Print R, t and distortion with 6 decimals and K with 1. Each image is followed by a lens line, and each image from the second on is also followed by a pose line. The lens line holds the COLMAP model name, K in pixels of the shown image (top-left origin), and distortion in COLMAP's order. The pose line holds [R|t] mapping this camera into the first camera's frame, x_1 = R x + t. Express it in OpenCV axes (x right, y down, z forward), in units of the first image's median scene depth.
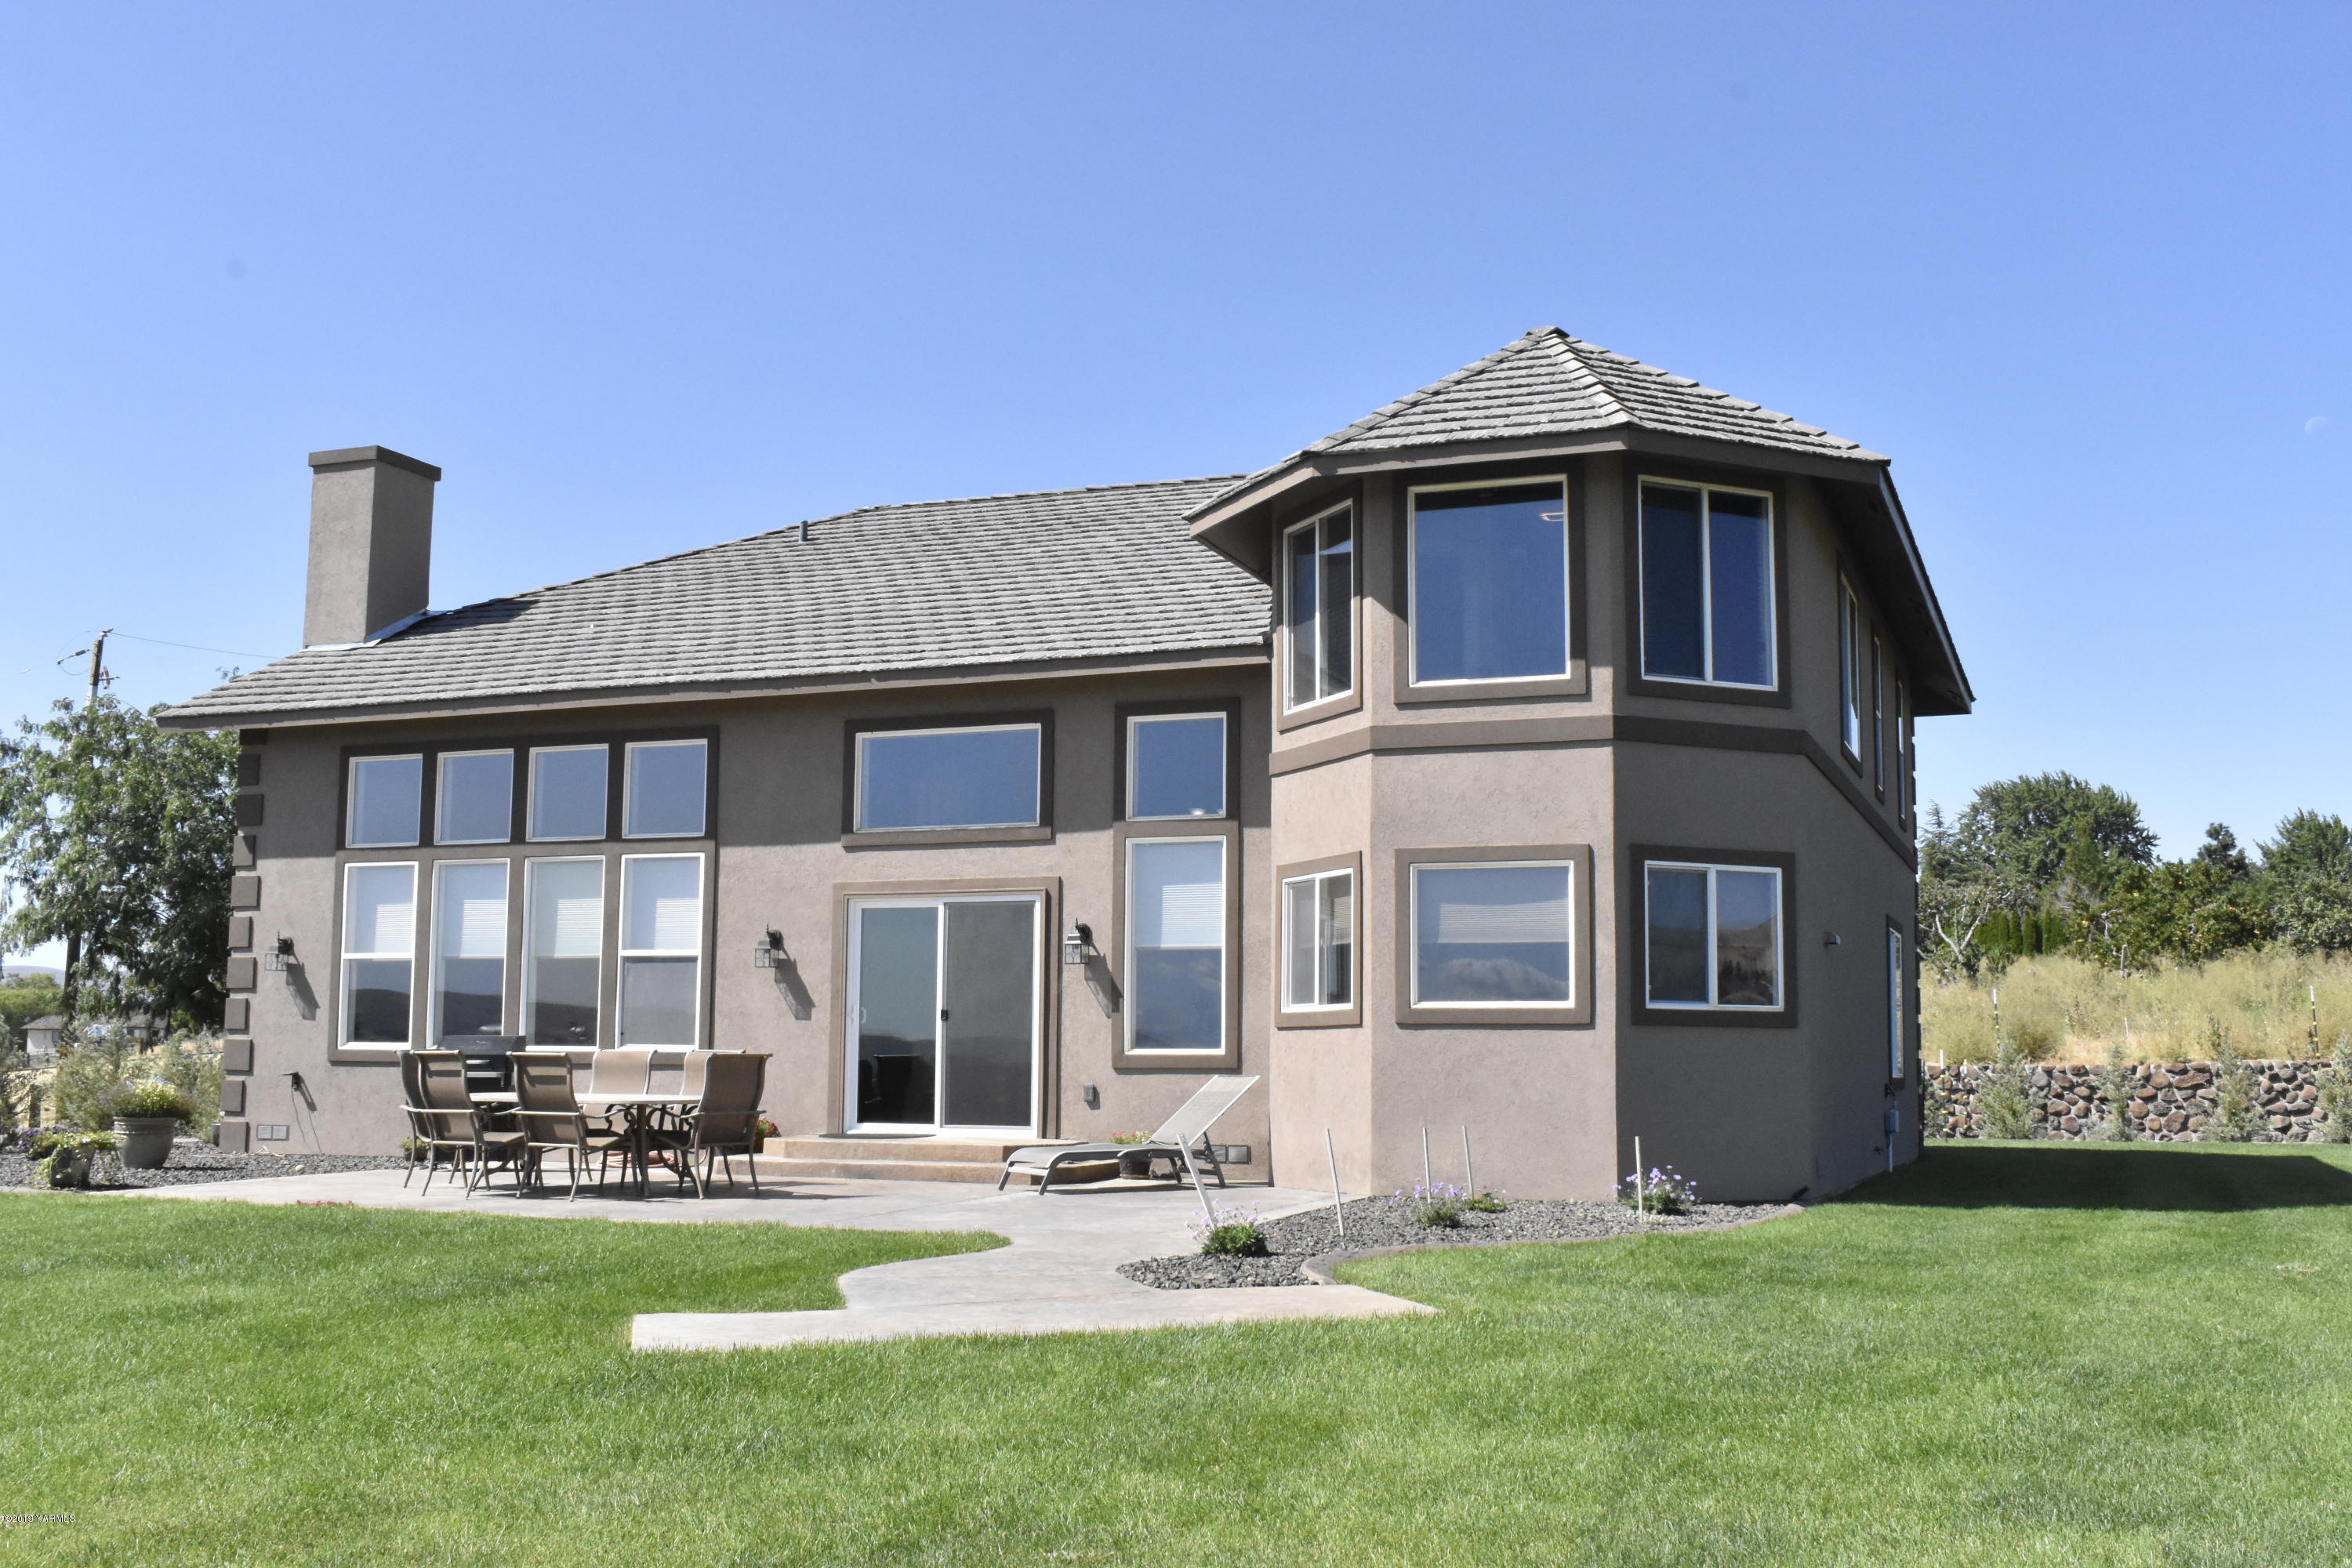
lens RADIAL K [[2419.7, 0, 1184.7], [0, 2419.7, 780.4], [0, 0, 1]] dist [-0.058567, 0.000000]
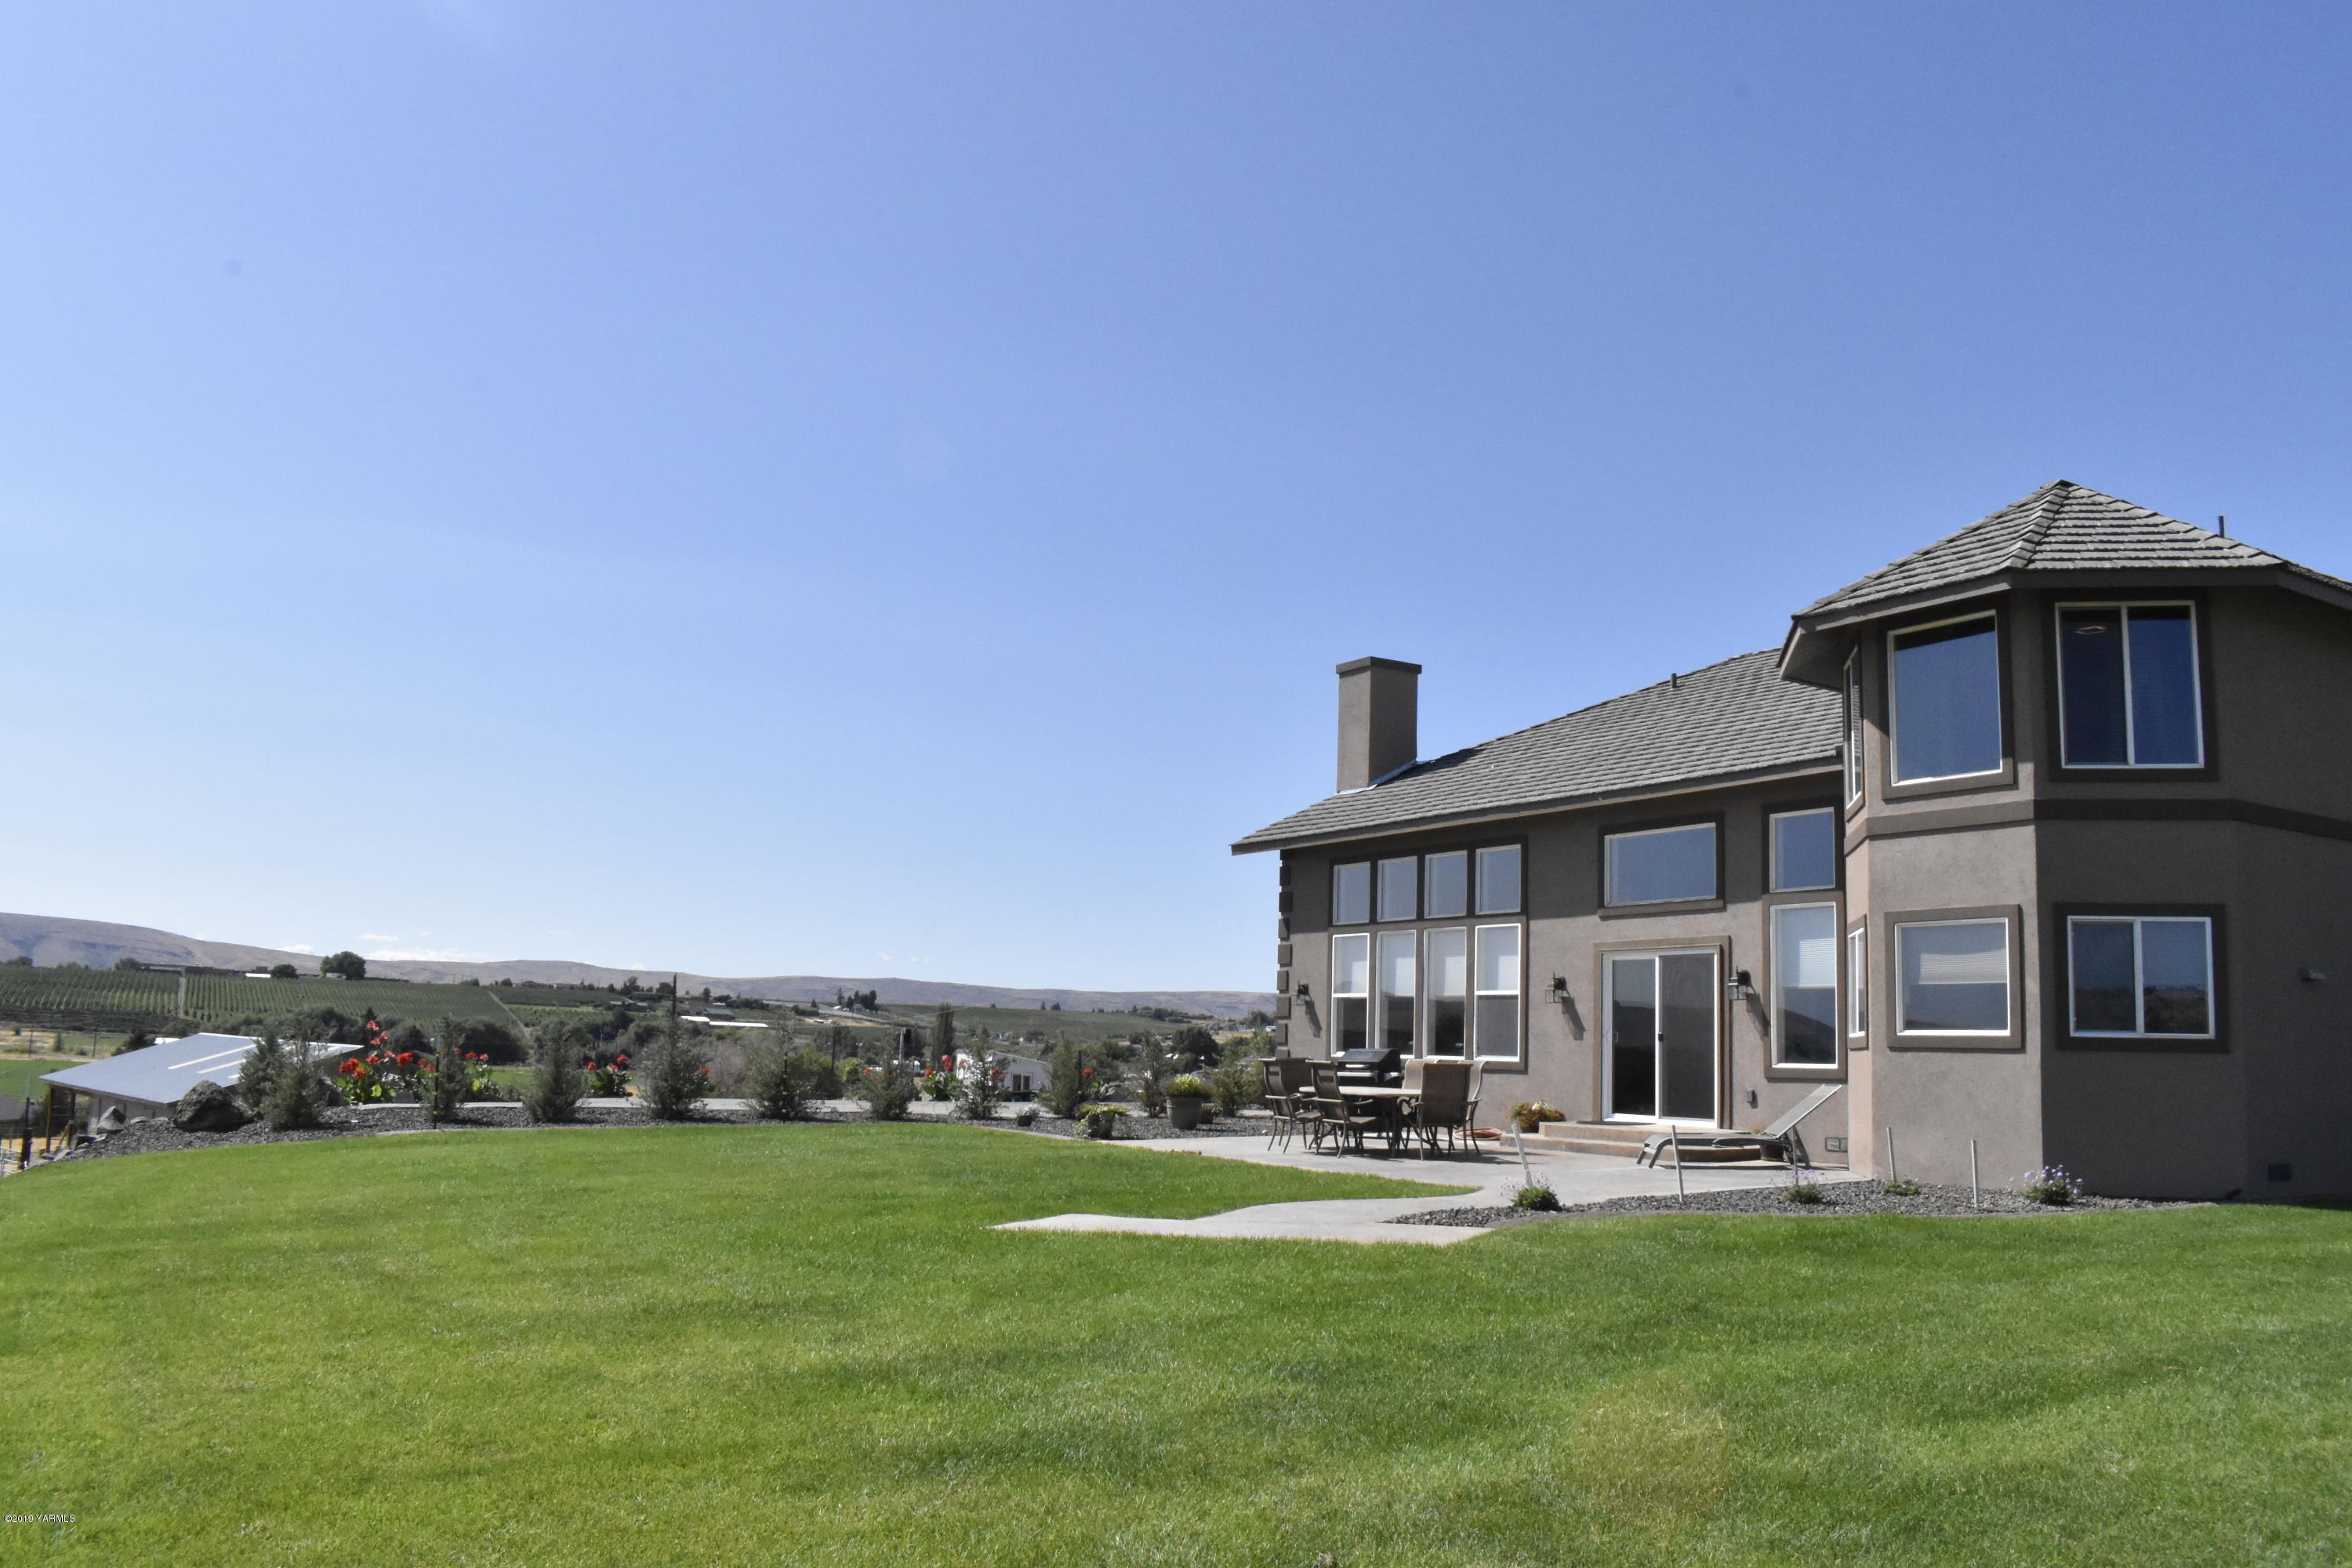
lens RADIAL K [[1849.4, 0, 1155.6], [0, 1849.4, 790.4], [0, 0, 1]] dist [-0.099218, 0.020600]
pose [[0.795969, -0.068154, -0.601489, 0.332115], [0.049425, 0.997641, -0.047635, -0.008625], [0.603316, 0.008188, 0.797460, -0.012656]]
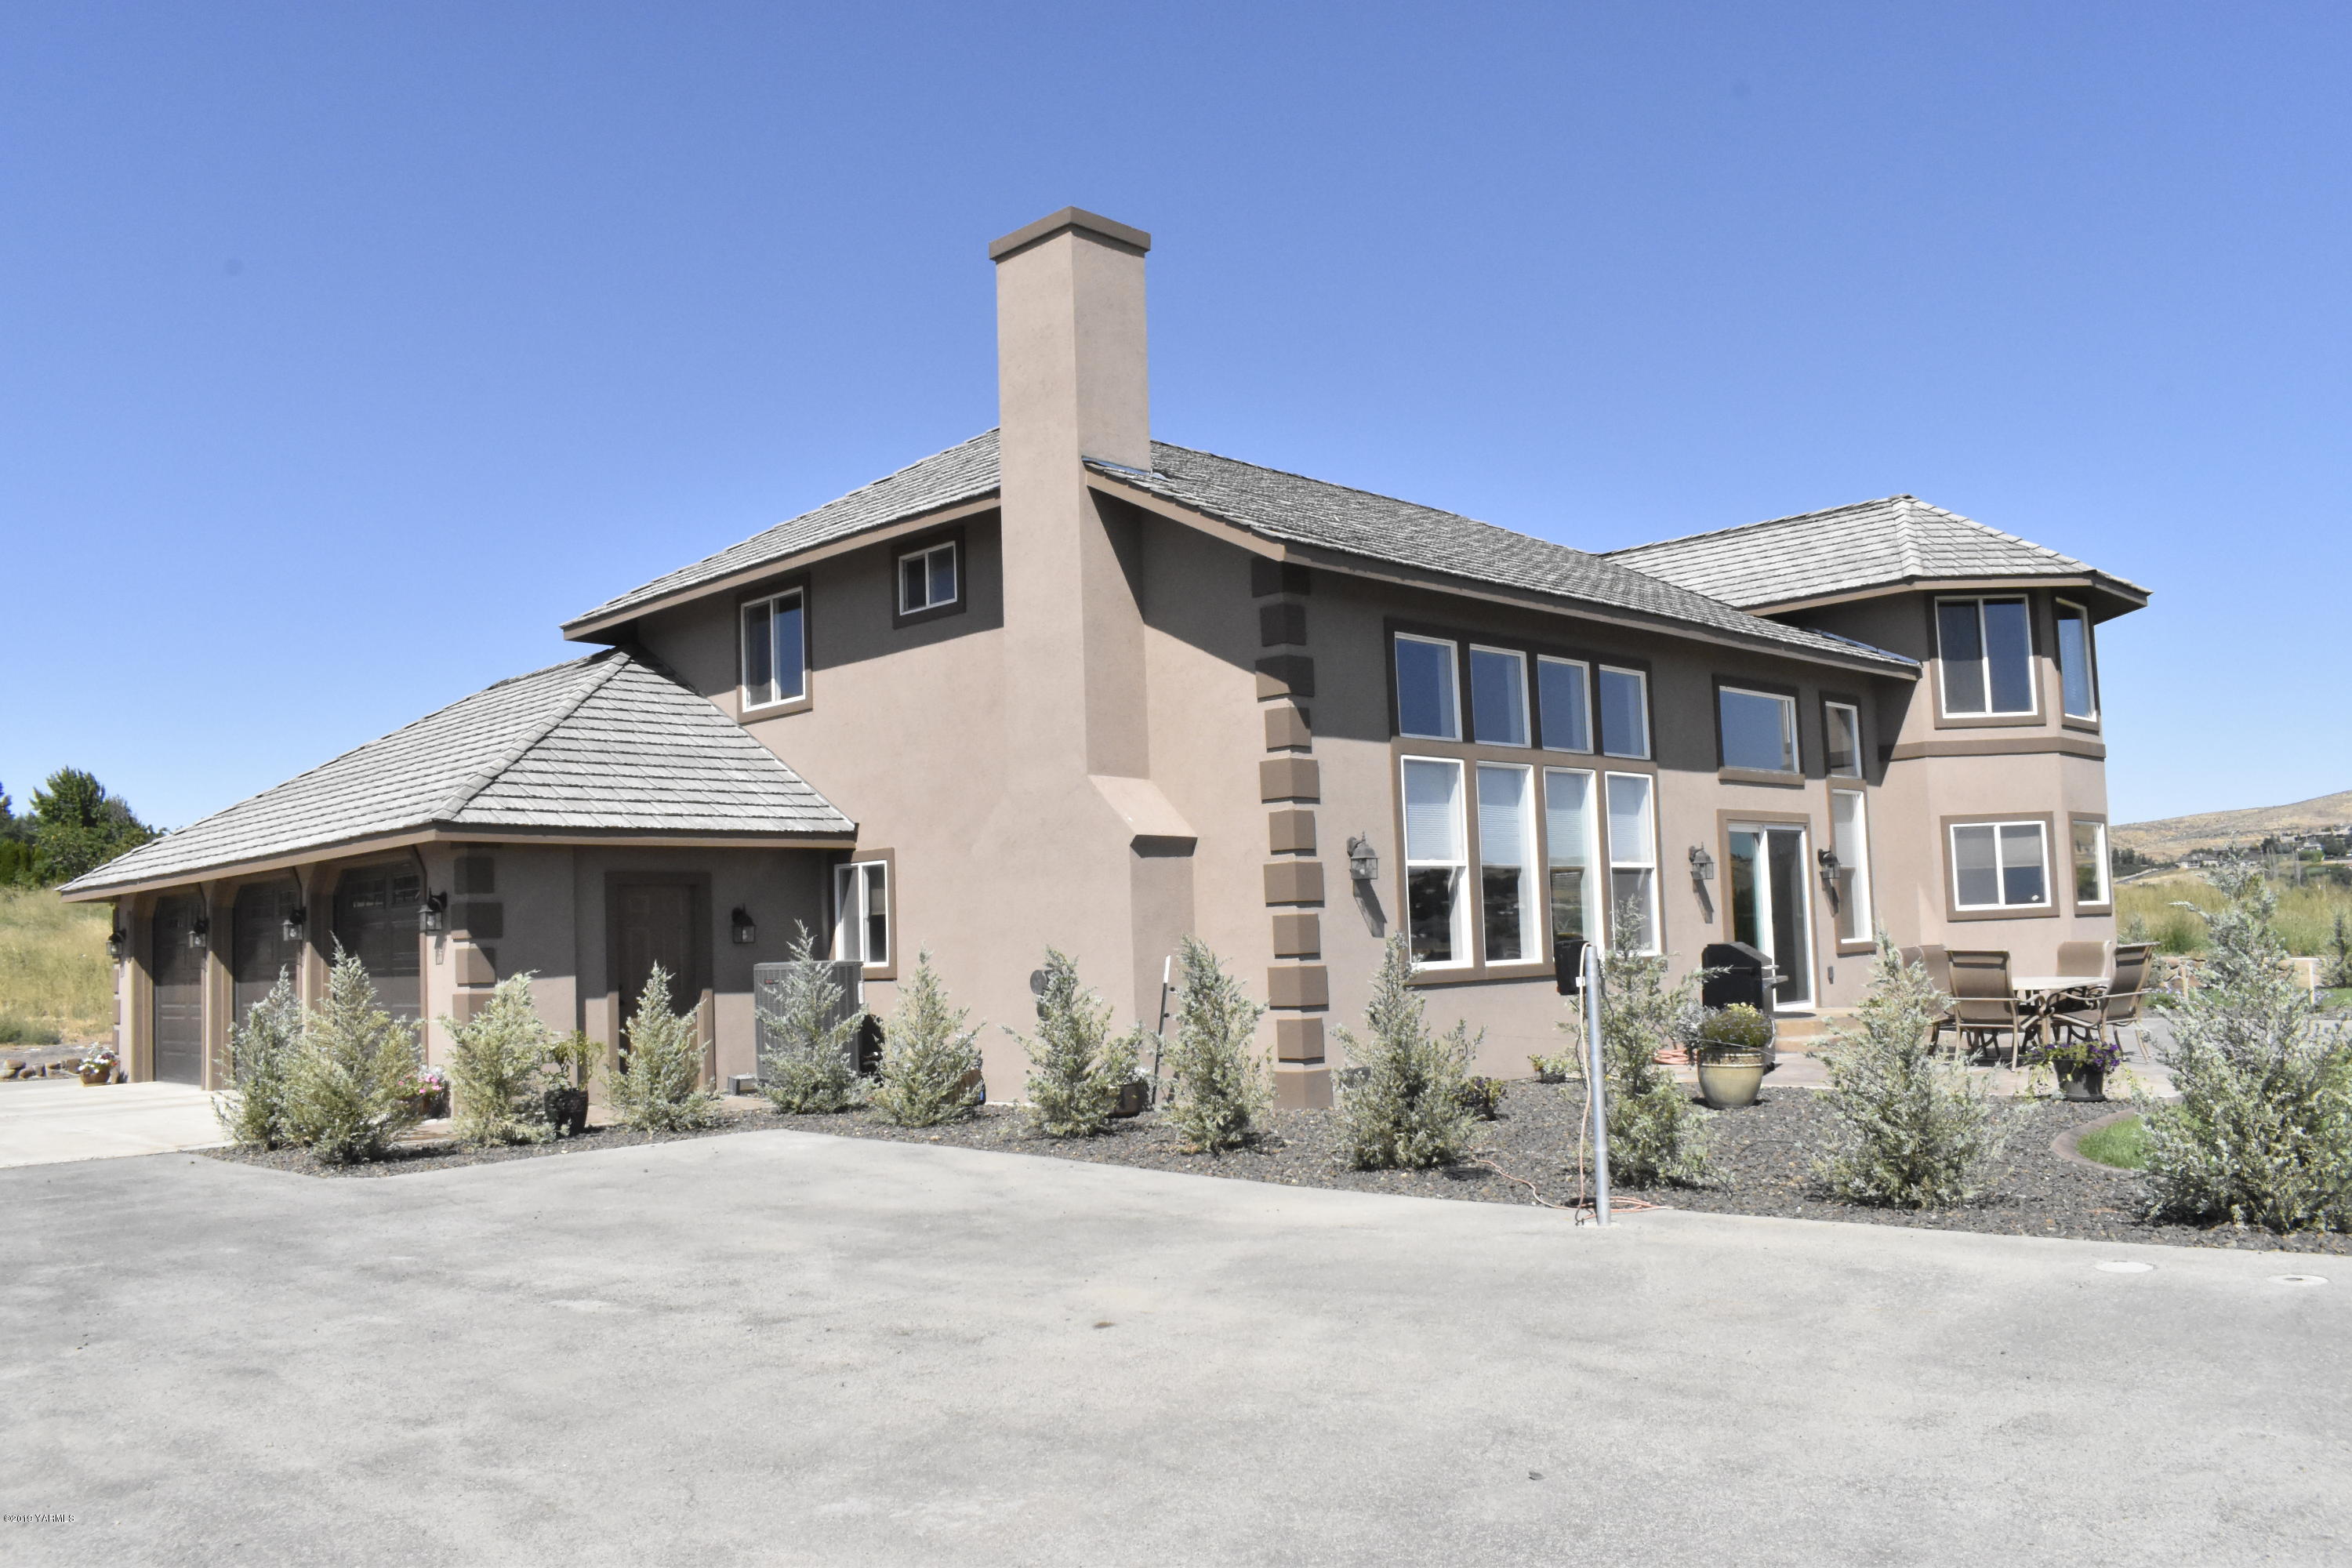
lens RADIAL K [[1849.4, 0, 1174.8], [0, 1849.4, 781.3], [0, 0, 1]] dist [-0.099218, 0.020600]
pose [[0.367349, 0.059863, 0.928155, -1.184299], [-0.075732, 0.996538, -0.034300, 0.088151], [-0.926995, -0.057691, 0.370611, 1.002897]]
